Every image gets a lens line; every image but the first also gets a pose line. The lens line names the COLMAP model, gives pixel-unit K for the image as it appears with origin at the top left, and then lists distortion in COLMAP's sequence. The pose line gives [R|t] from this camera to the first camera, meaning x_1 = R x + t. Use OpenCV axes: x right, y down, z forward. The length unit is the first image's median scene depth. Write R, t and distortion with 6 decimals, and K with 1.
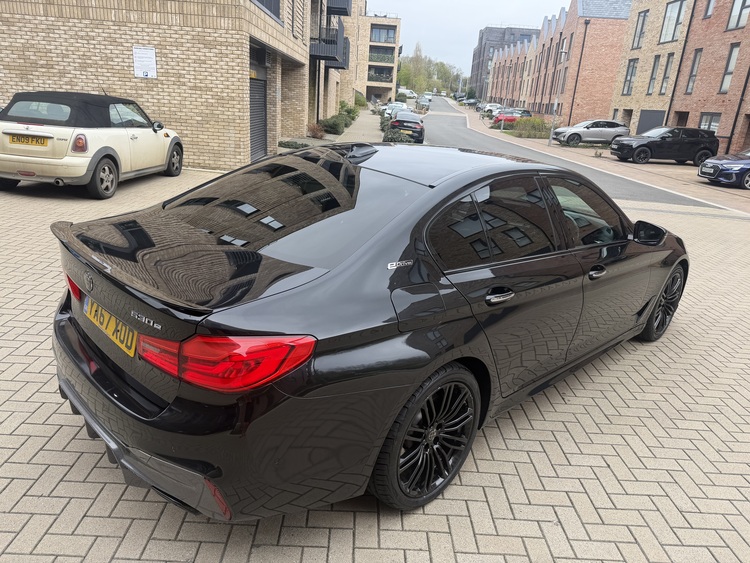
lens RADIAL K [[529.1, 0, 377.9], [0, 529.1, 283.9], [0, 0, 1]] dist [0.007272, -0.014064]
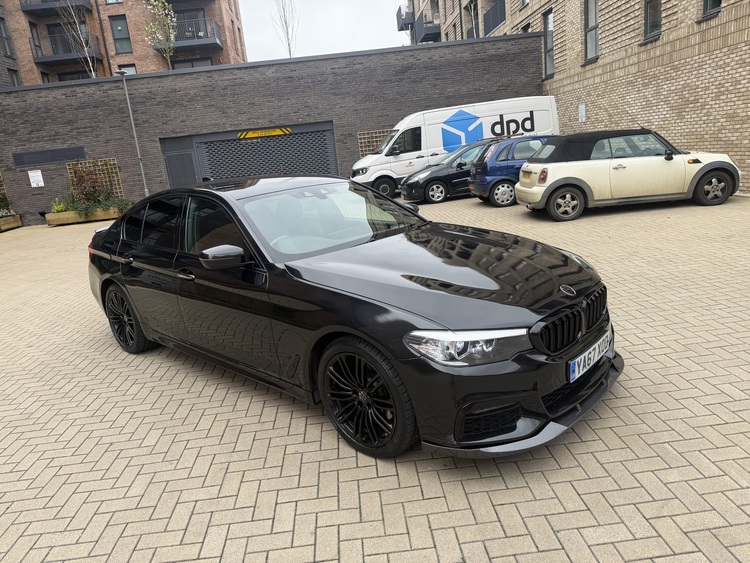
lens RADIAL K [[529.7, 0, 370.7], [0, 529.7, 283.4], [0, 0, 1]] dist [0.001929, -0.006616]
pose [[0.039648, 0.164682, -0.985550, 0.425453], [-0.222334, 0.963052, 0.151979, -0.073160], [0.974164, 0.213096, 0.074798, 0.344636]]
